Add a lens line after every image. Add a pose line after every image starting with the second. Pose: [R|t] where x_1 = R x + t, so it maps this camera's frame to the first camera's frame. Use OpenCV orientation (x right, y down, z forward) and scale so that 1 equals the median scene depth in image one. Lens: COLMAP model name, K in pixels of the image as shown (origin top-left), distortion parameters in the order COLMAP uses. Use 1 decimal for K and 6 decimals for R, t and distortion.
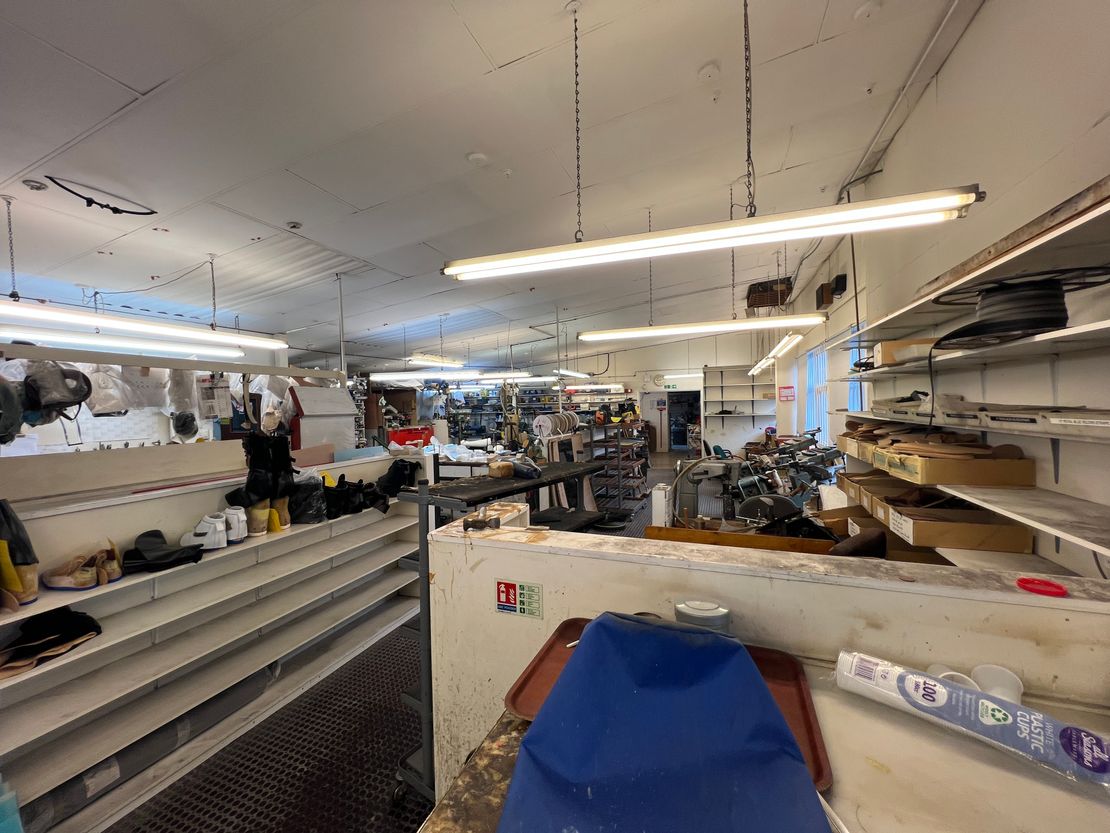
lens RADIAL K [[444.8, 0, 552.6], [0, 444.8, 413.2], [0, 0, 1]] dist [-0.000047, 0.000034]
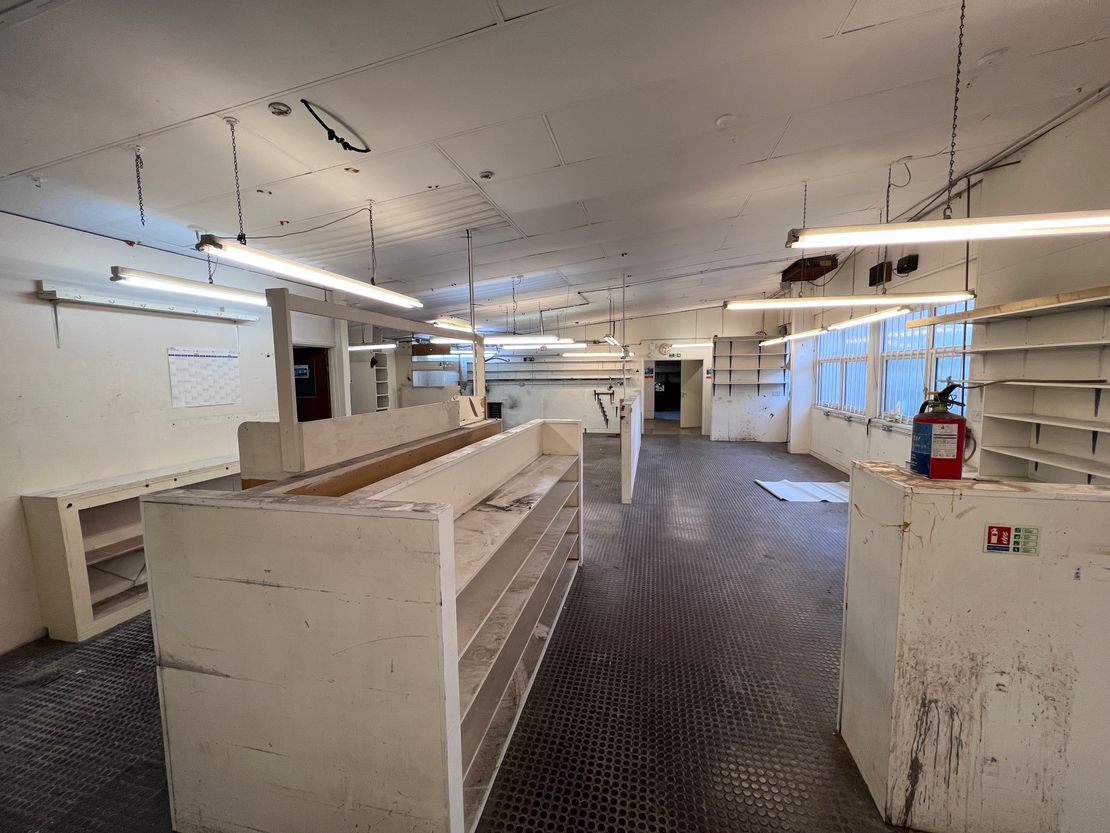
lens RADIAL K [[444.8, 0, 552.6], [0, 444.8, 413.2], [0, 0, 1]] dist [-0.000047, 0.000034]
pose [[0.989793, -0.003224, 0.142478, -0.202165], [-0.007089, 0.997393, 0.071815, 0.002506], [-0.142338, -0.072092, 0.987189, 0.008568]]
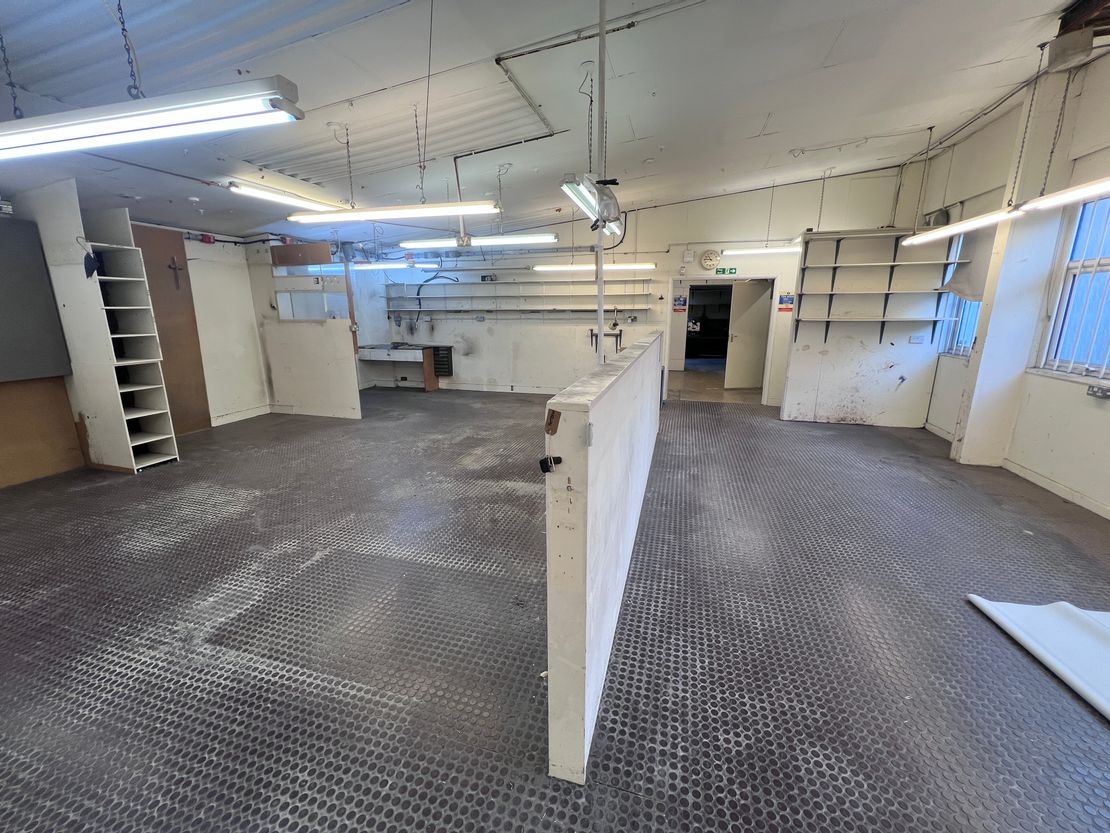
lens RADIAL K [[446.7, 0, 552.9], [0, 446.7, 413.5], [0, 0, 1]] dist [0.001946, 0.000182]
pose [[0.996179, -0.001321, 0.087328, -0.032205], [-0.017225, 0.977276, 0.211270, 0.007465], [-0.085623, -0.211967, 0.973519, 0.464536]]
